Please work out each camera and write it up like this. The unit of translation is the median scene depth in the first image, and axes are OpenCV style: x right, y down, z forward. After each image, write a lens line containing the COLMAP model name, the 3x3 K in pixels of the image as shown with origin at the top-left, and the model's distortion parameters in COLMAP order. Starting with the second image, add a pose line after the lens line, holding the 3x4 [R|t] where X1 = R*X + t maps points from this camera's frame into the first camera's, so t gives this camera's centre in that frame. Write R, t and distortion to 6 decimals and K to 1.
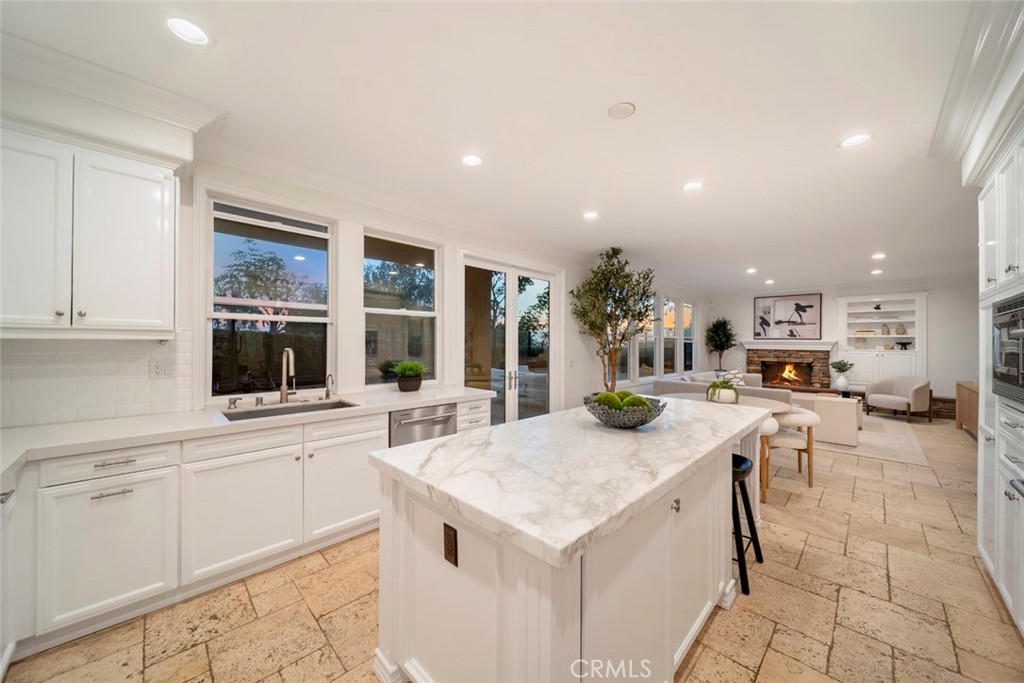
lens RADIAL K [[367.2, 0, 512.5], [0, 367.2, 344.1], [0, 0, 1]] dist [0.000486, 0.000106]
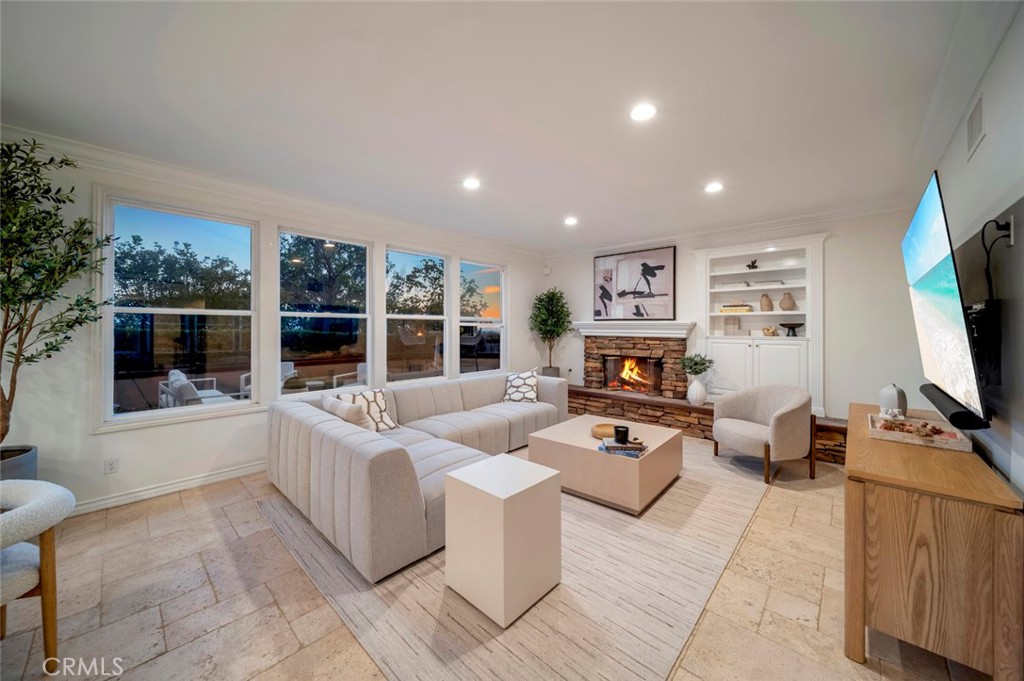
lens RADIAL K [[367.2, 0, 511.7], [0, 367.2, 329.8], [0, 0, 1]] dist [0.000486, 0.000106]
pose [[0.999621, -0.007589, 0.026449, 0.538283], [0.007514, 0.999967, 0.002926, 0.000338], [-0.026471, -0.002727, 0.999646, 0.380093]]
